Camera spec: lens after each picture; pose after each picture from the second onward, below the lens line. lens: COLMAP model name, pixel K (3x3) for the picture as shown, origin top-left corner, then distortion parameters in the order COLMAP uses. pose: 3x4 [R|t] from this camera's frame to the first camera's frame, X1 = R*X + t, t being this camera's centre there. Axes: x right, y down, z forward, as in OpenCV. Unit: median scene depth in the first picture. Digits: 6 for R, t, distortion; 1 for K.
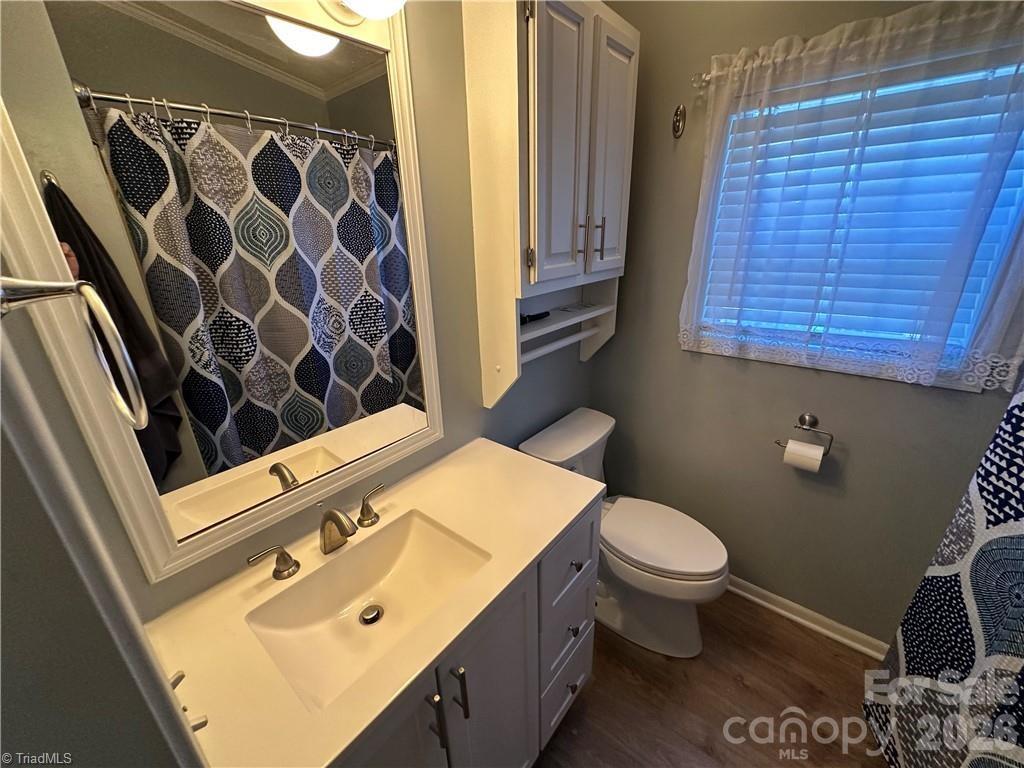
lens RADIAL K [[409.7, 0, 507.7], [0, 409.7, 387.2], [0, 0, 1]] dist [-0.009141, 0.001376]
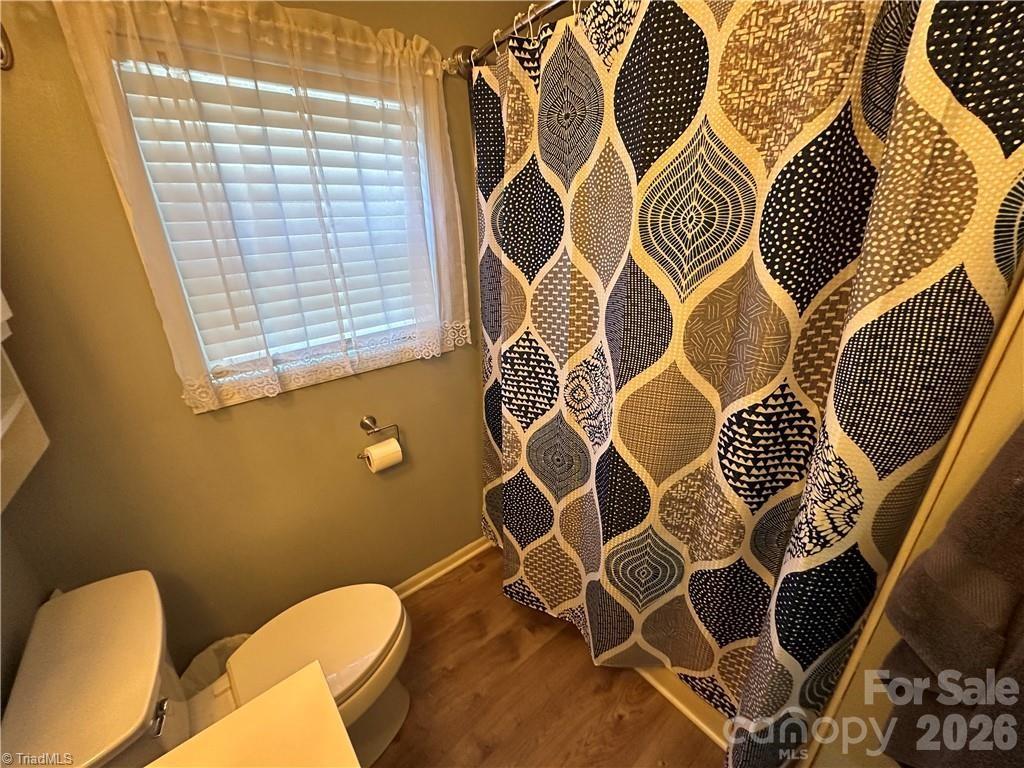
lens RADIAL K [[409.7, 0, 513.6], [0, 409.7, 383.1], [0, 0, 1]] dist [-0.009141, 0.001376]
pose [[0.191642, -0.346666, 0.918203, -0.131564], [0.364777, 0.893685, 0.261275, -0.214411], [-0.911159, 0.284868, 0.297723, 0.535485]]
